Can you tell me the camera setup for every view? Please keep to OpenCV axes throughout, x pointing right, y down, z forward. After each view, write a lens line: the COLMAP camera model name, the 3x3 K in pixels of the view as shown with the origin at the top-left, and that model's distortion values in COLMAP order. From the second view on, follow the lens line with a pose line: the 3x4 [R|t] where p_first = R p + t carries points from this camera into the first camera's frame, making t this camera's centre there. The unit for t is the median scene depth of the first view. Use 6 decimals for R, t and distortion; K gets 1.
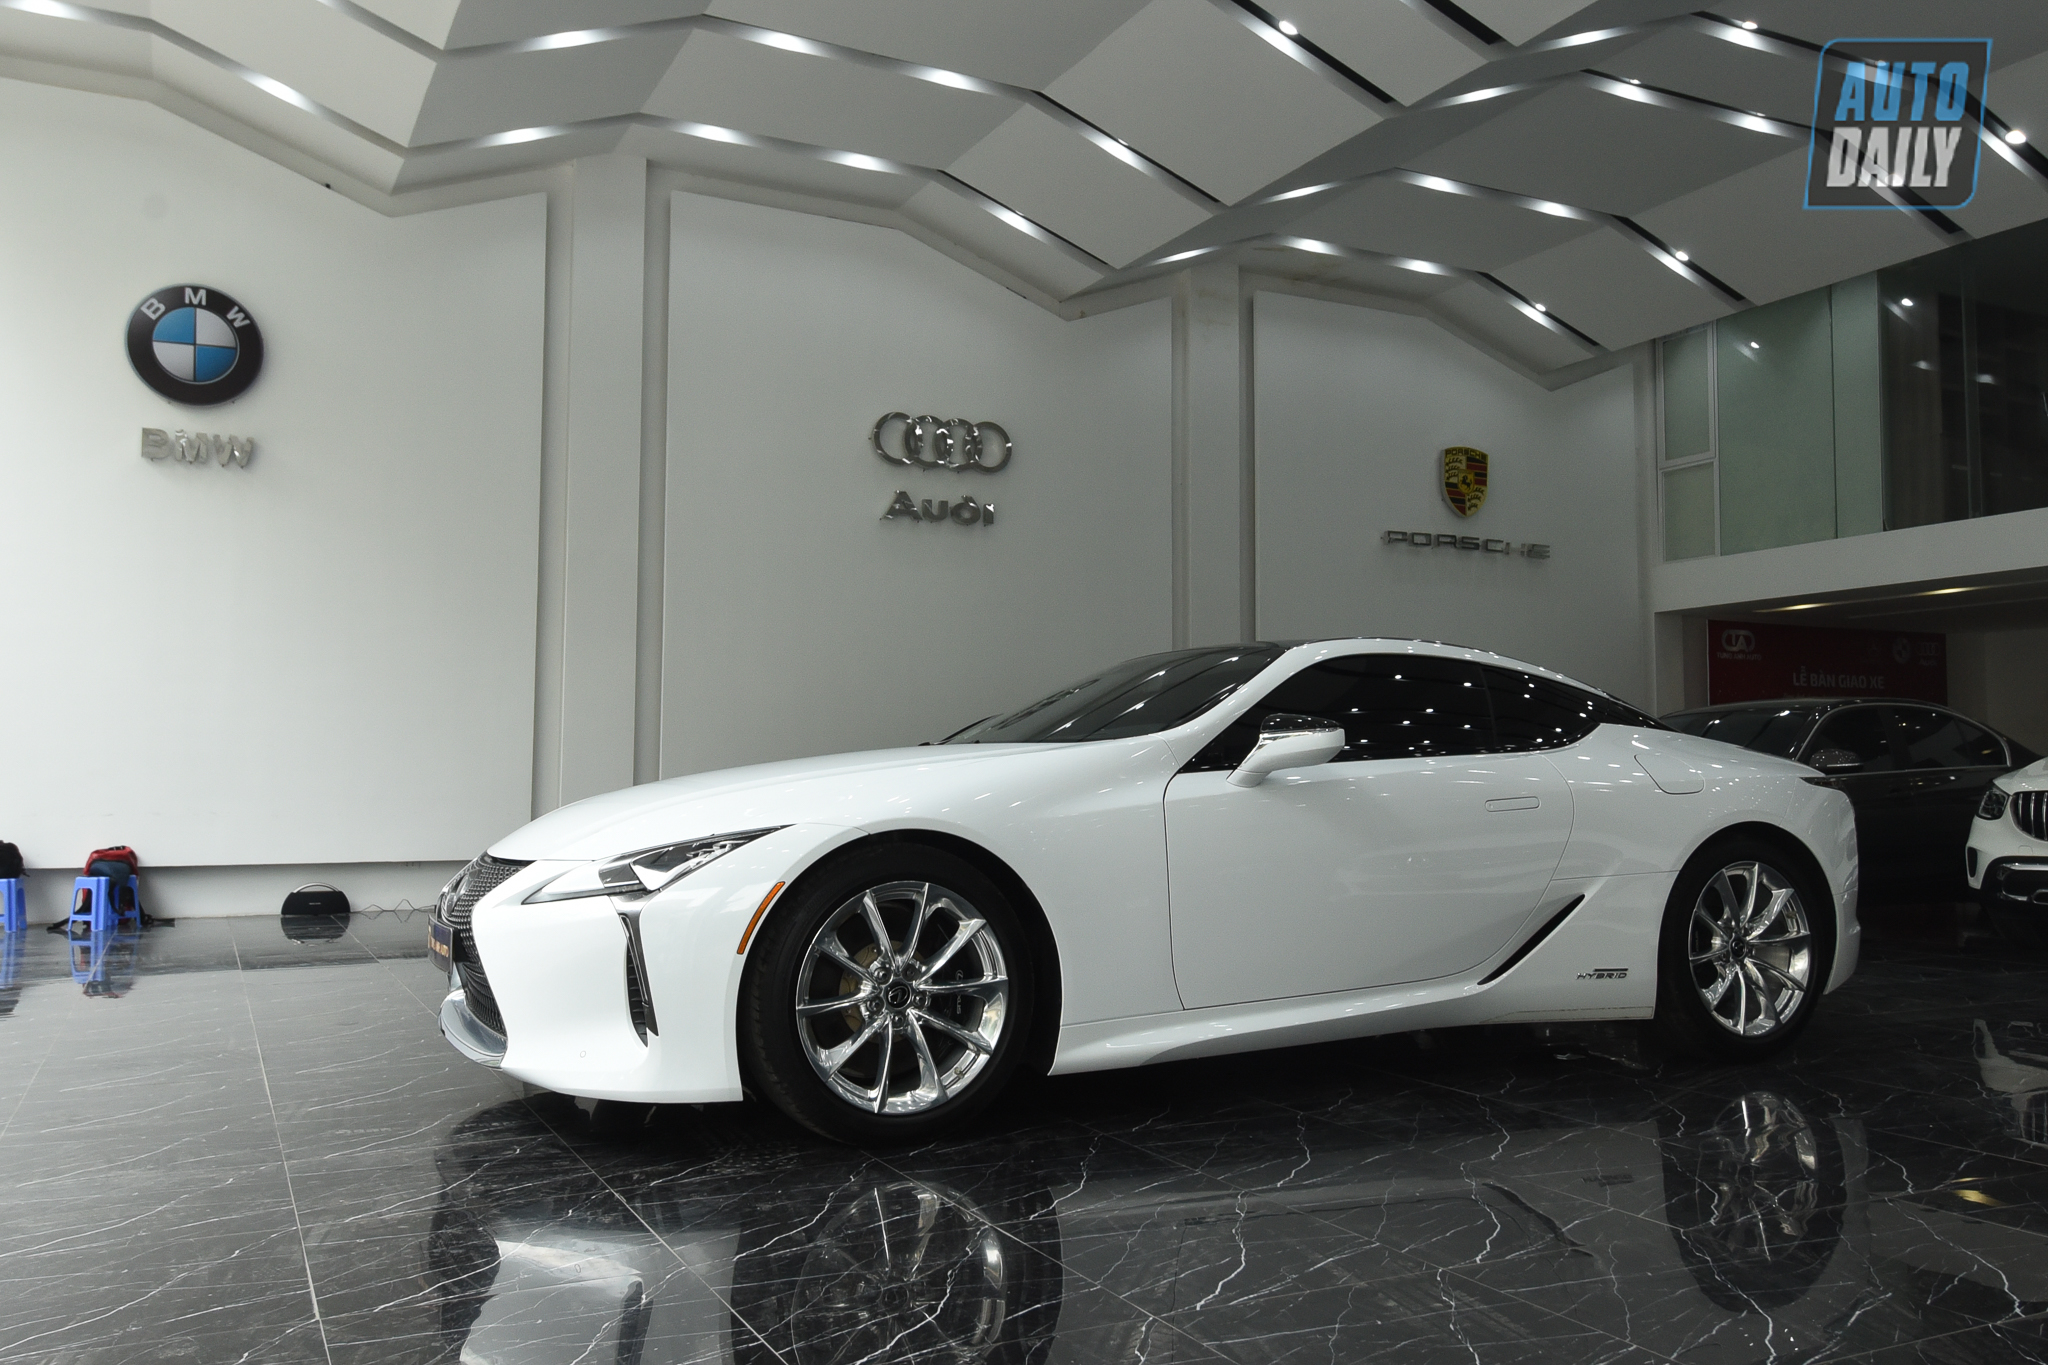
lens RADIAL K [[1650.4, 0, 995.4], [0, 1650.4, 679.8], [0, 0, 1]] dist [0.059503, -0.059448]
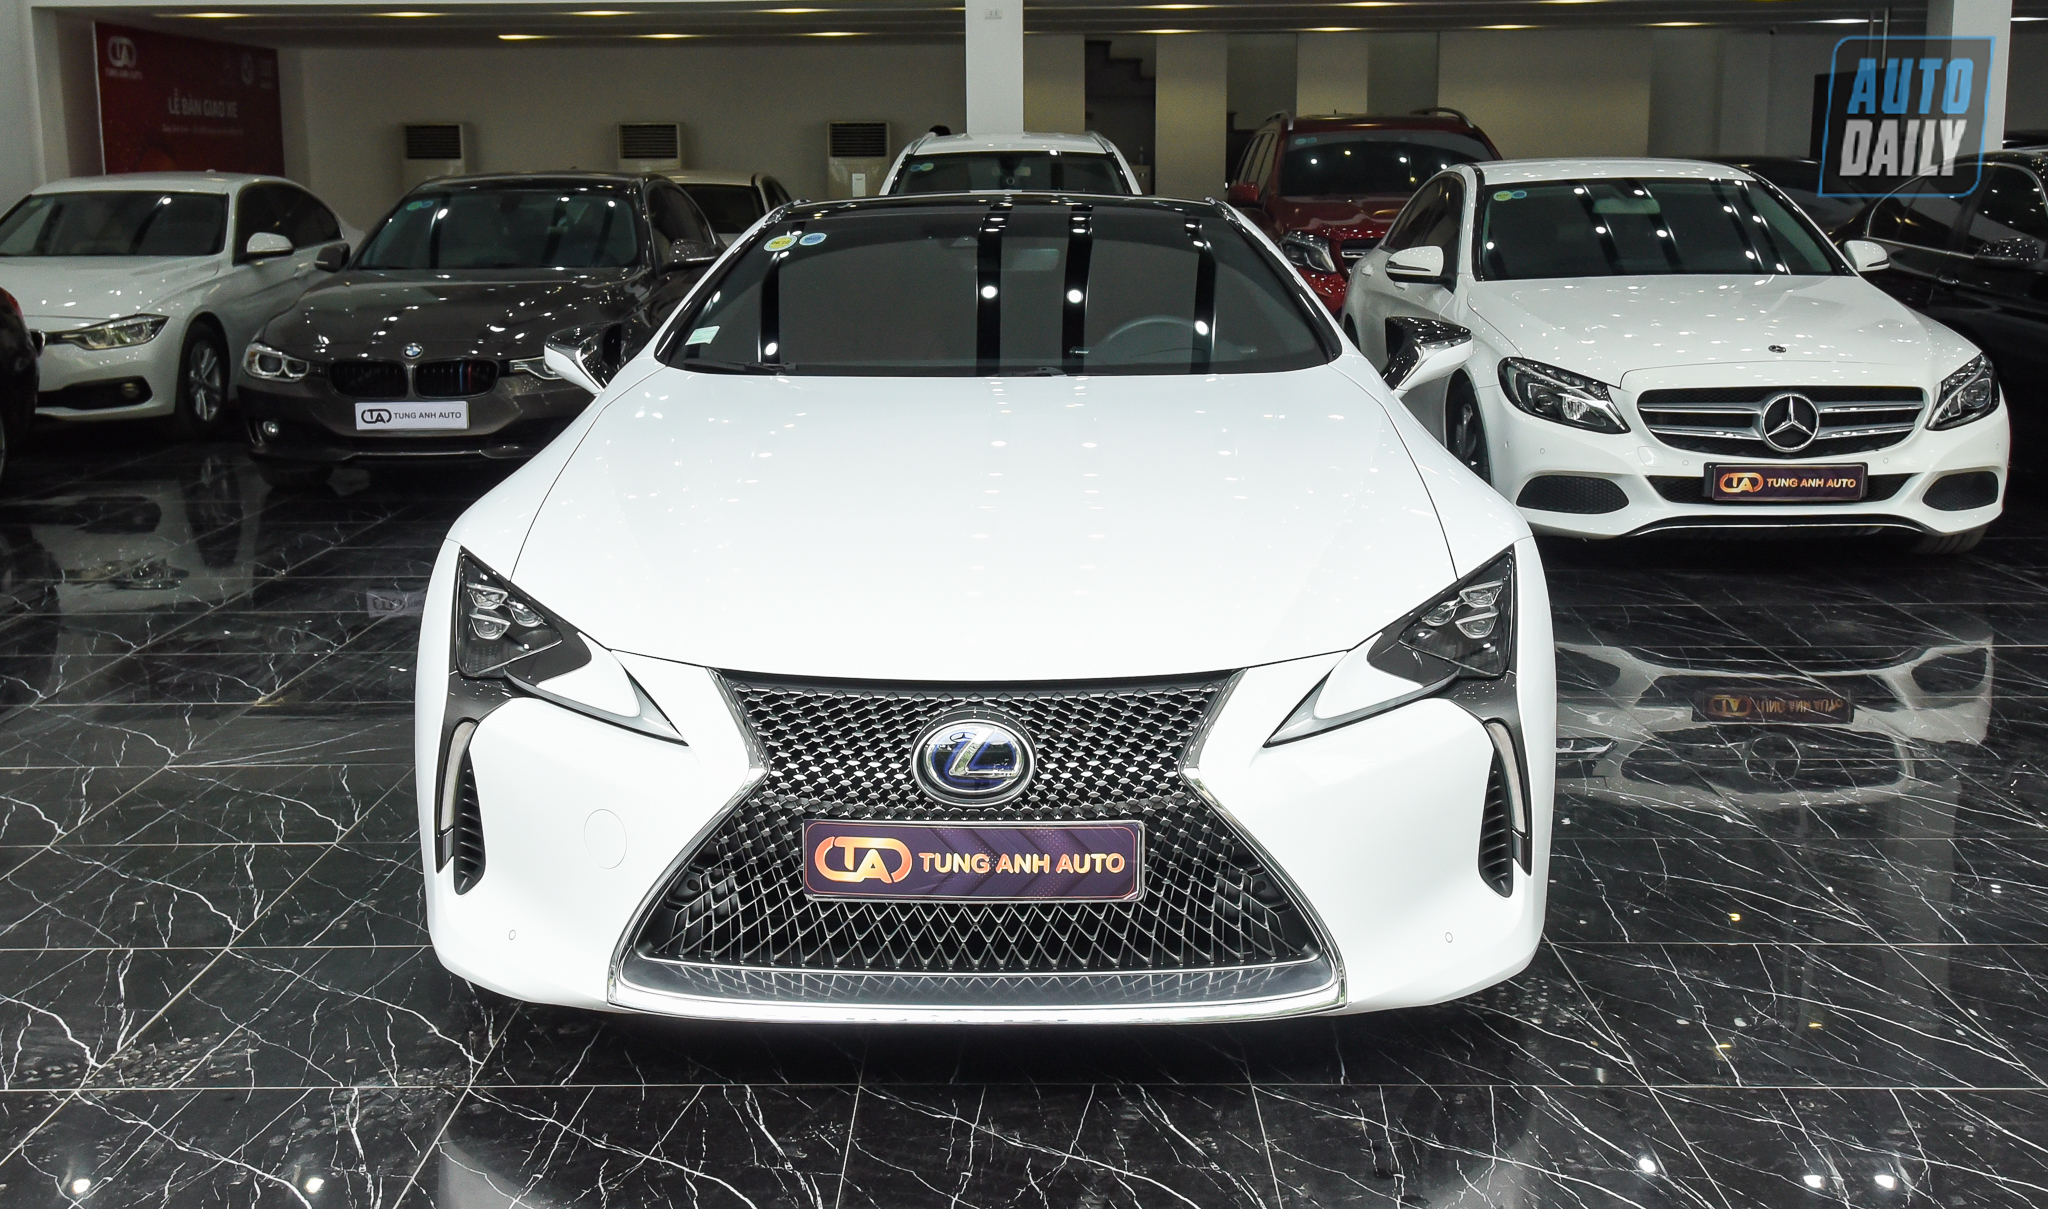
lens RADIAL K [[2125.0, 0, 1031.3], [0, 2125.0, 519.5], [0, 0, 1]] dist [0.040123, -0.005837]
pose [[0.441964, -0.151058, 0.884222, -0.771353], [-0.048652, 0.980232, 0.191778, -0.067150], [-0.895712, -0.127778, 0.425878, 0.598714]]
